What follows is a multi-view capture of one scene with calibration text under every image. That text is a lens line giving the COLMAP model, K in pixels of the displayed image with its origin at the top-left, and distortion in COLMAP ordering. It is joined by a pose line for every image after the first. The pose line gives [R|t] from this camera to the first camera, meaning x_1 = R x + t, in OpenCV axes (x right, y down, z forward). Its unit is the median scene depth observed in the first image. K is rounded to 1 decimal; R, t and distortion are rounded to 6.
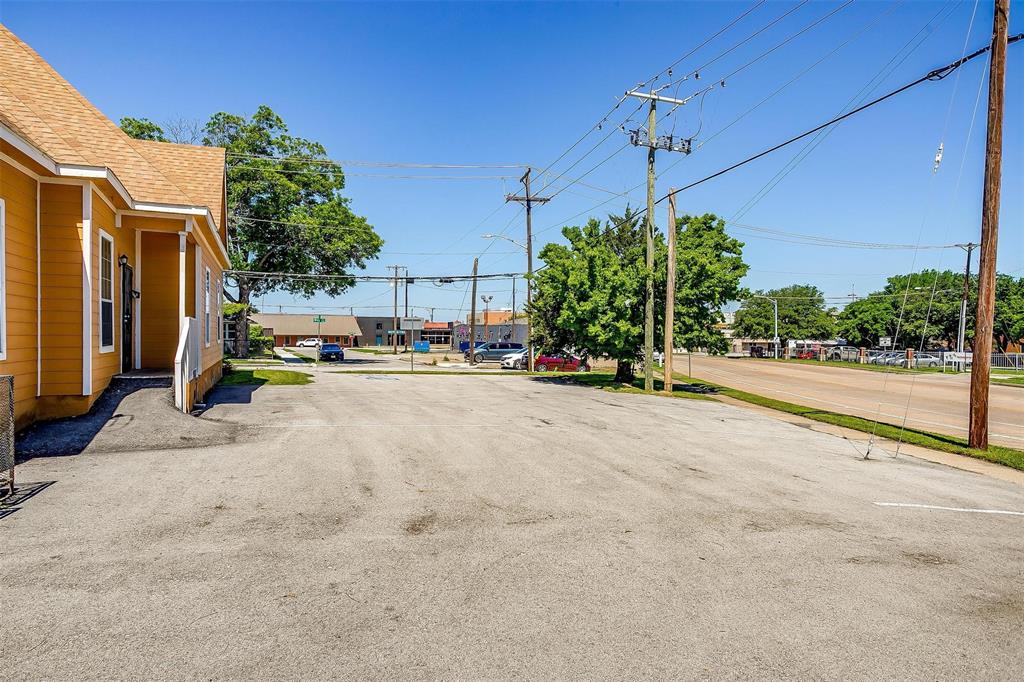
lens RADIAL K [[617.3, 0, 497.6], [0, 617.3, 326.6], [0, 0, 1]] dist [-0.064481, 0.069632]
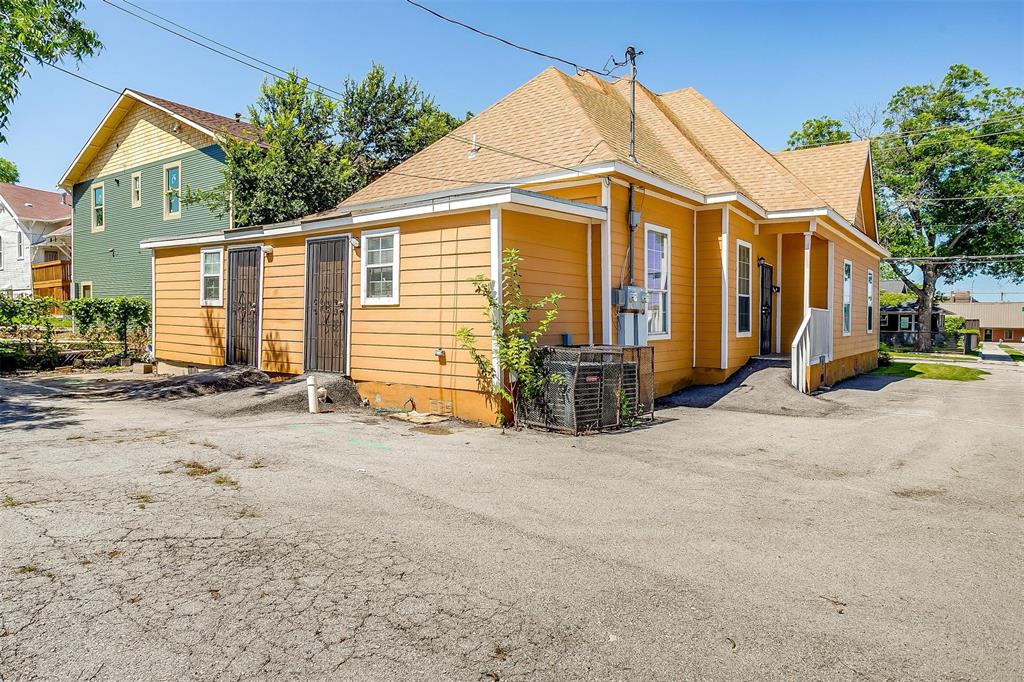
lens RADIAL K [[632.7, 0, 526.9], [0, 632.7, 329.6], [0, 0, 1]] dist [-0.000387, 0.003036]
pose [[0.552385, 0.012051, -0.833502, 0.173527], [0.002785, 0.999863, 0.016303, 0.004131], [0.833584, -0.011327, 0.552276, -0.079798]]
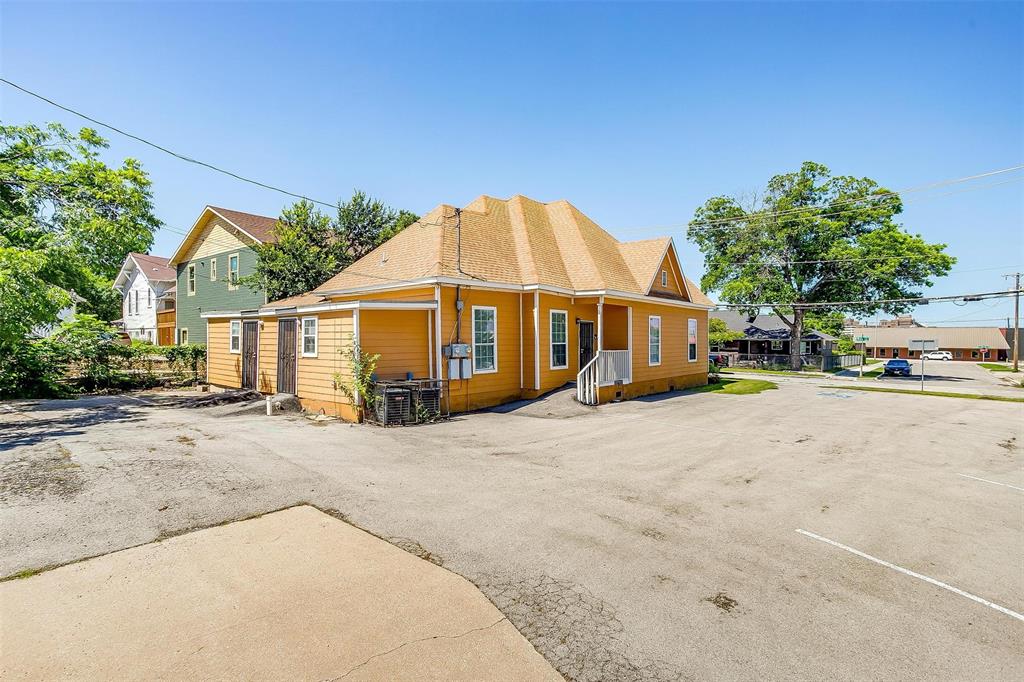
lens RADIAL K [[497.3, 0, 512.0], [0, 497.3, 341.0], [0, 0, 1]] dist [-0.043973, 0.027422]
pose [[0.514262, -0.006536, -0.857608, 0.618719], [0.008293, 0.999962, -0.002648, -0.043276], [0.857593, -0.005750, 0.514297, 0.016954]]
